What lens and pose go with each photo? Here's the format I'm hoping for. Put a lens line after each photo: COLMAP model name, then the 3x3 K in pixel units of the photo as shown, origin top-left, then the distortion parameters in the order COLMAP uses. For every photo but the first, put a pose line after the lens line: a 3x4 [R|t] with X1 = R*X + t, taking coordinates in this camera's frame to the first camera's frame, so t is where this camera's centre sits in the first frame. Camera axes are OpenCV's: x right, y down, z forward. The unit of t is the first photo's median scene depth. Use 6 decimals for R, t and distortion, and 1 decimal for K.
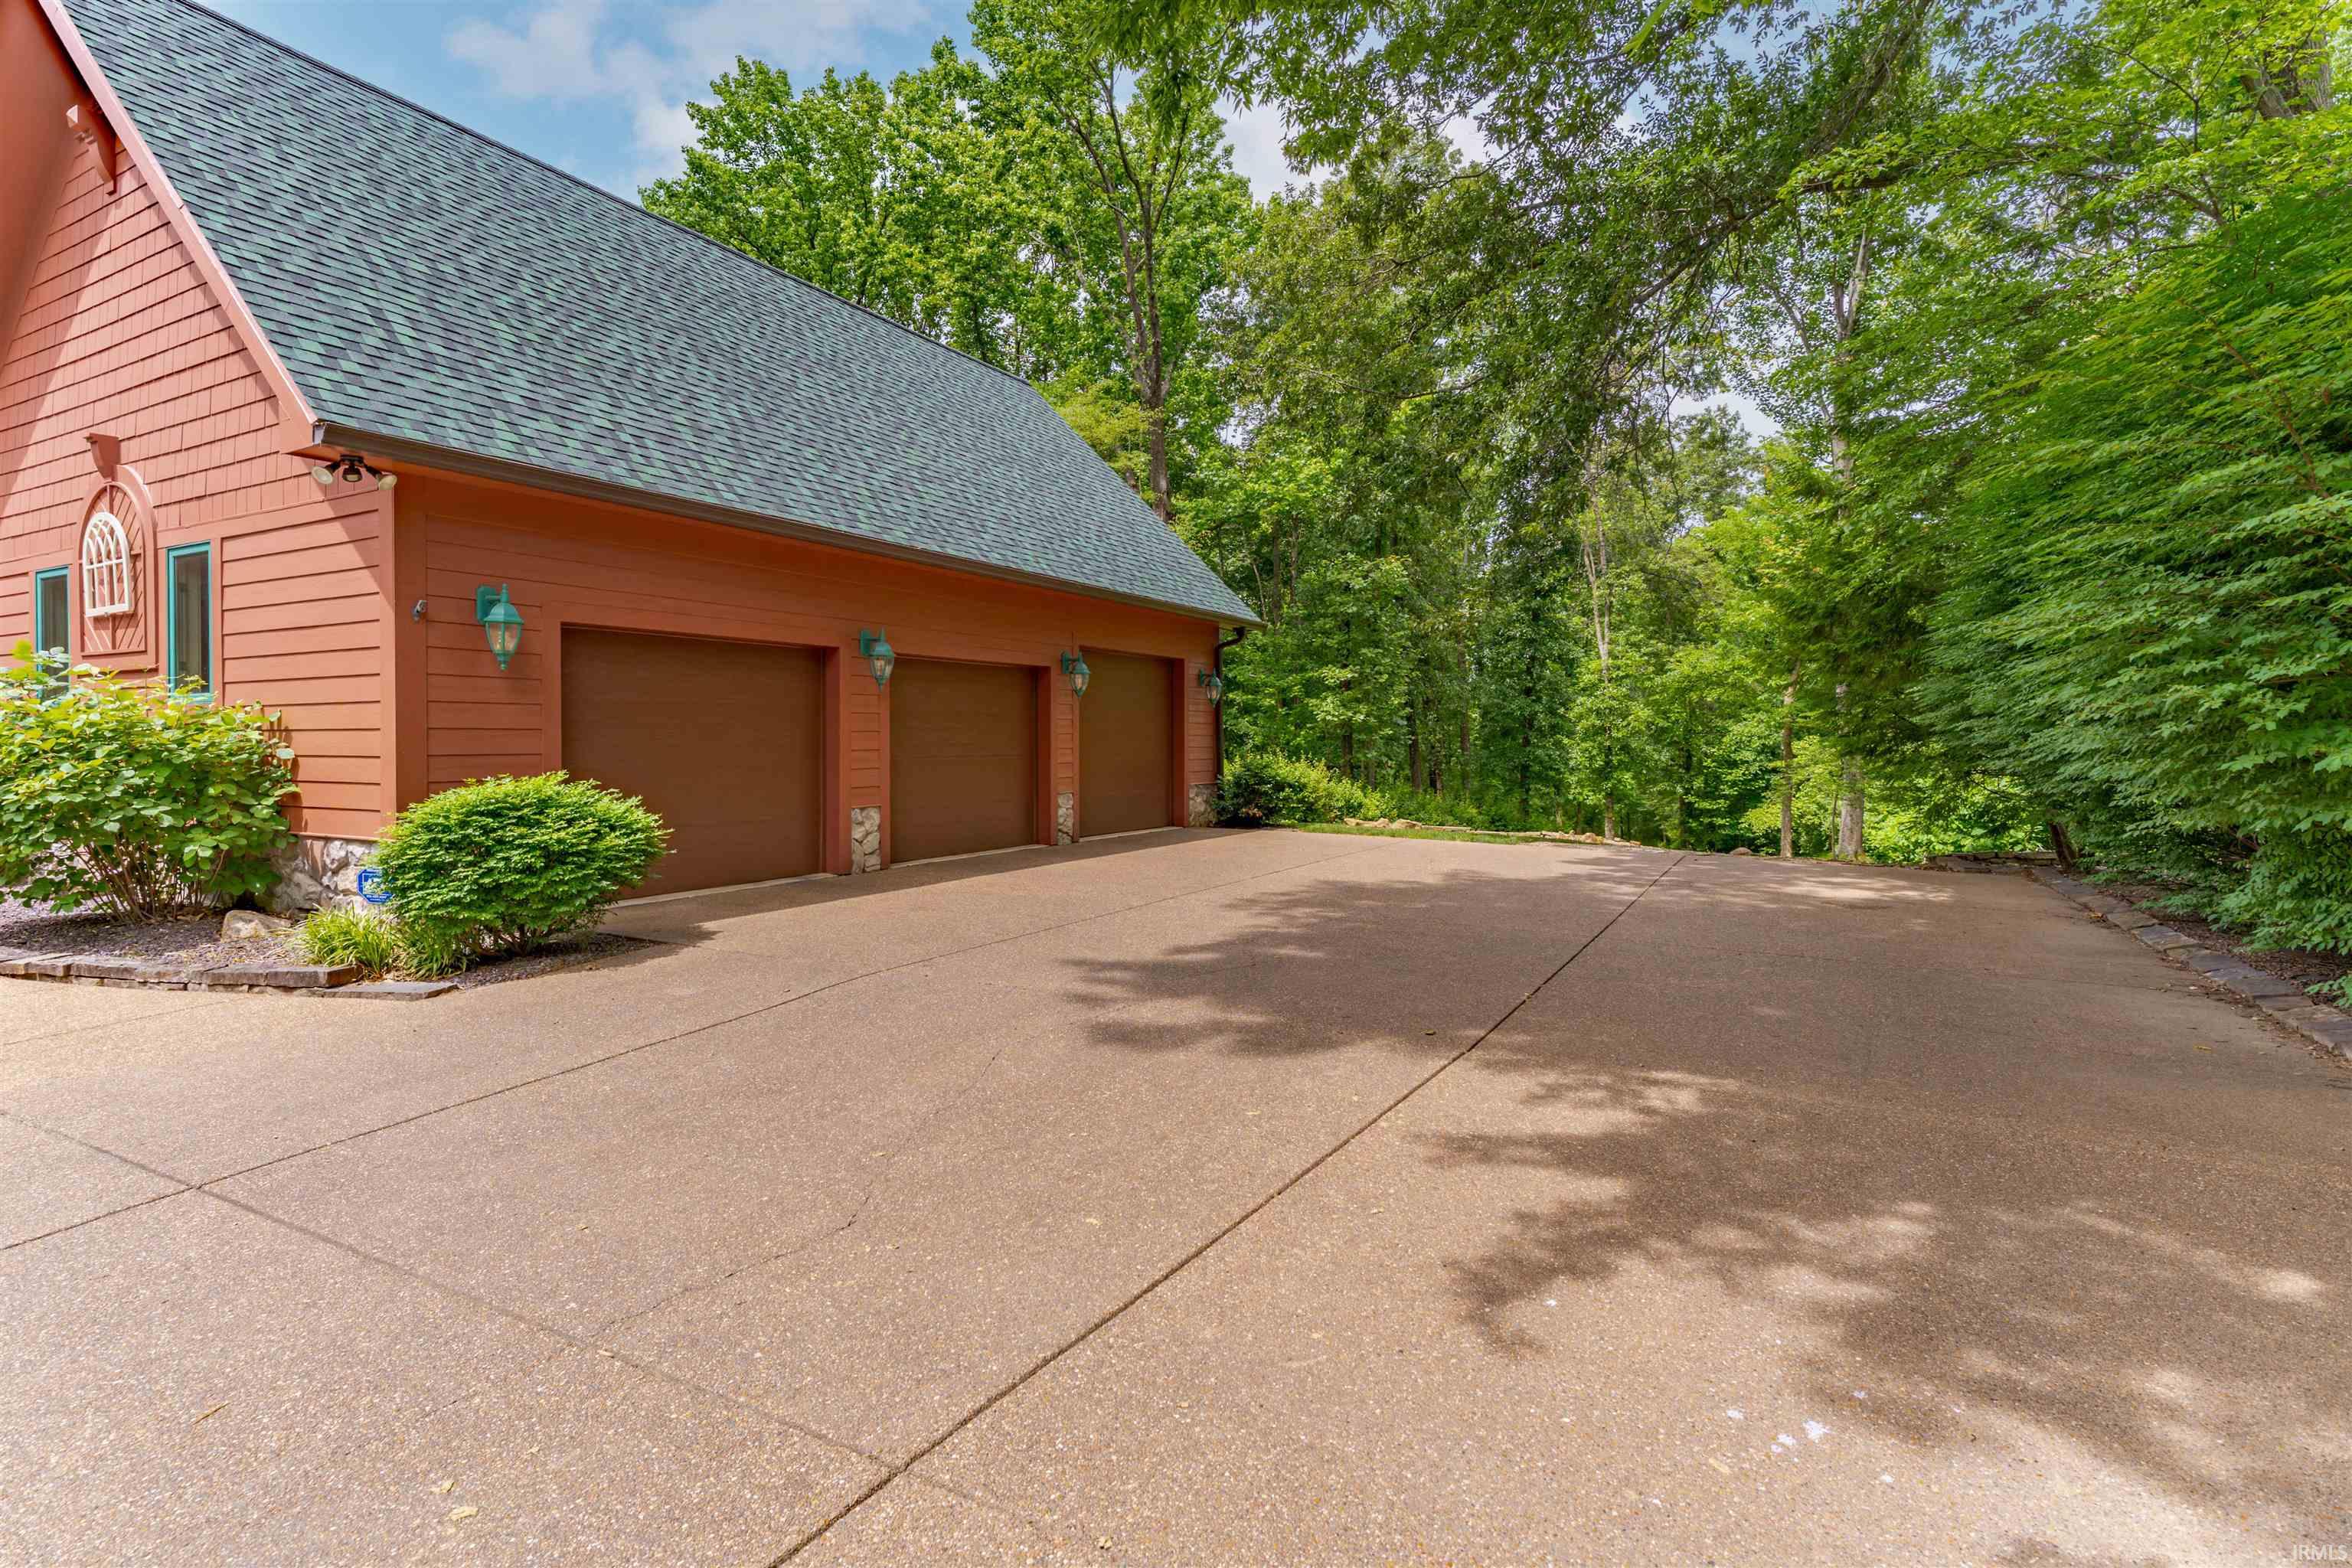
lens RADIAL K [[1147.8, 0, 1159.2], [0, 1147.8, 770.1], [0, 0, 1]] dist [0.003978, 0.000914]
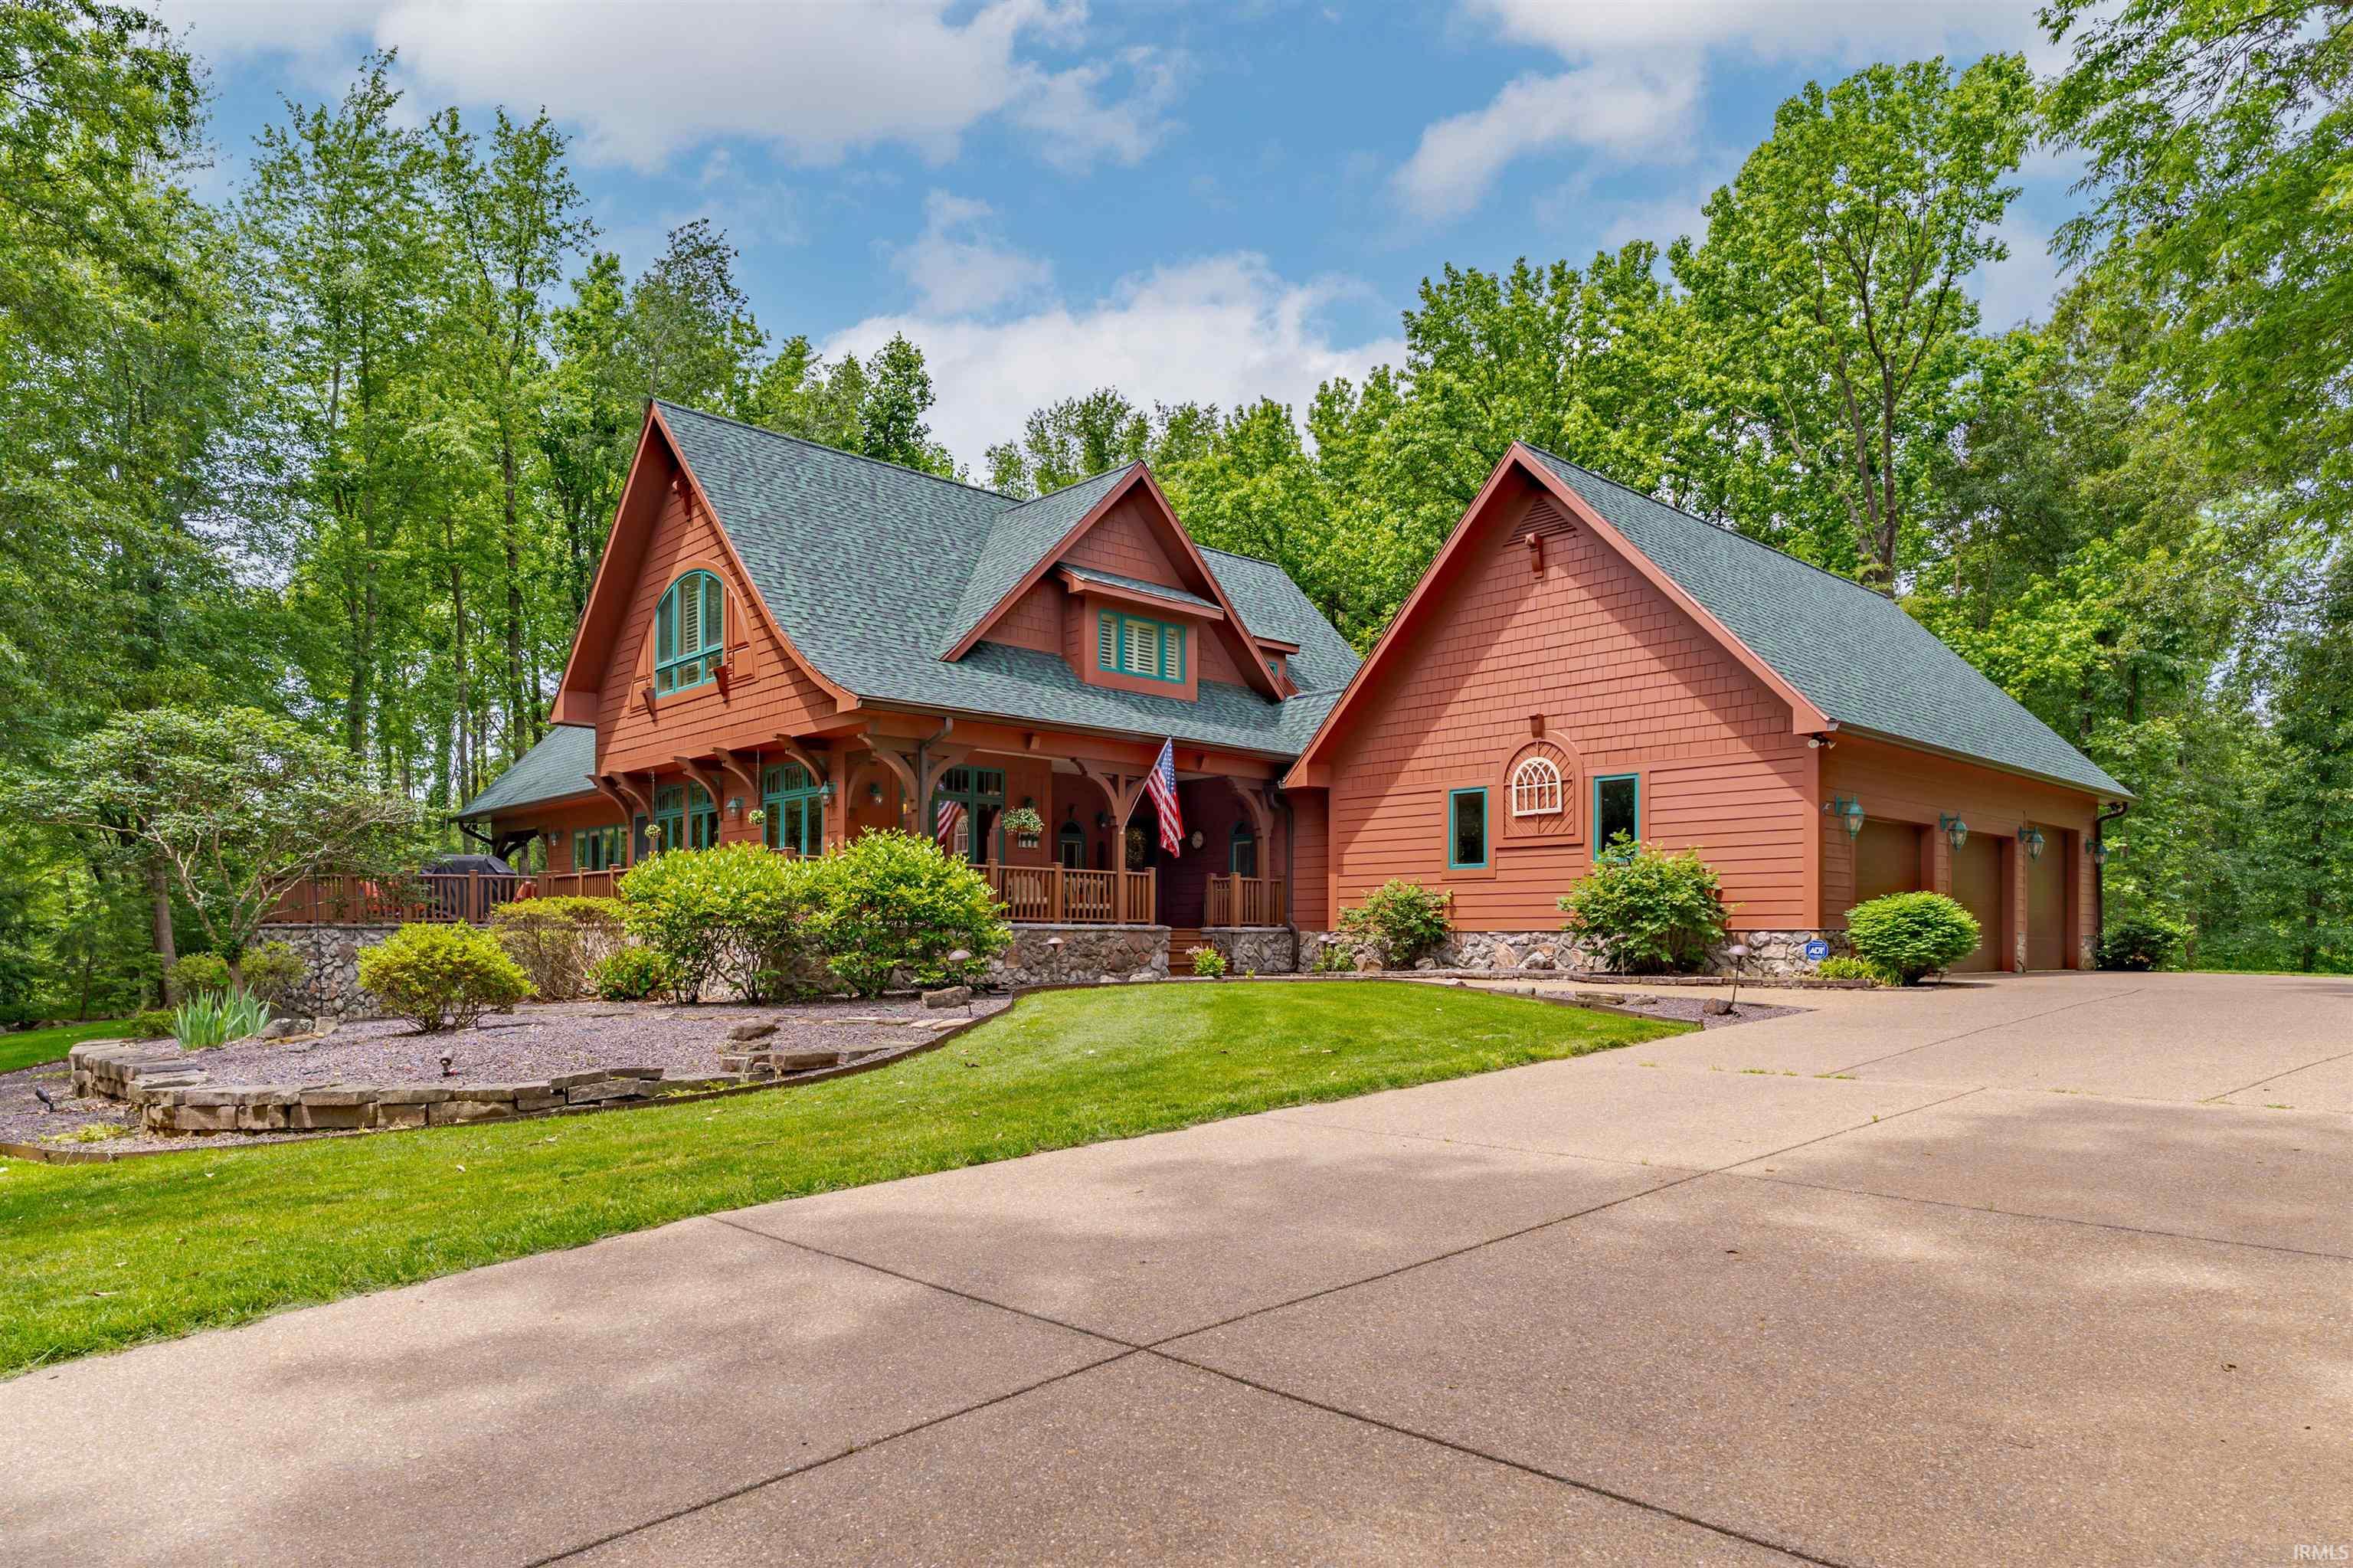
lens RADIAL K [[1526.0, 0, 1180.1], [0, 1526.0, 952.7], [0, 0, 1]] dist [0.003084, 0.001221]
pose [[0.963653, 0.005198, -0.267106, -0.448884], [-0.011057, 0.999730, -0.020436, 0.073489], [0.266928, 0.022646, 0.963450, -0.779001]]
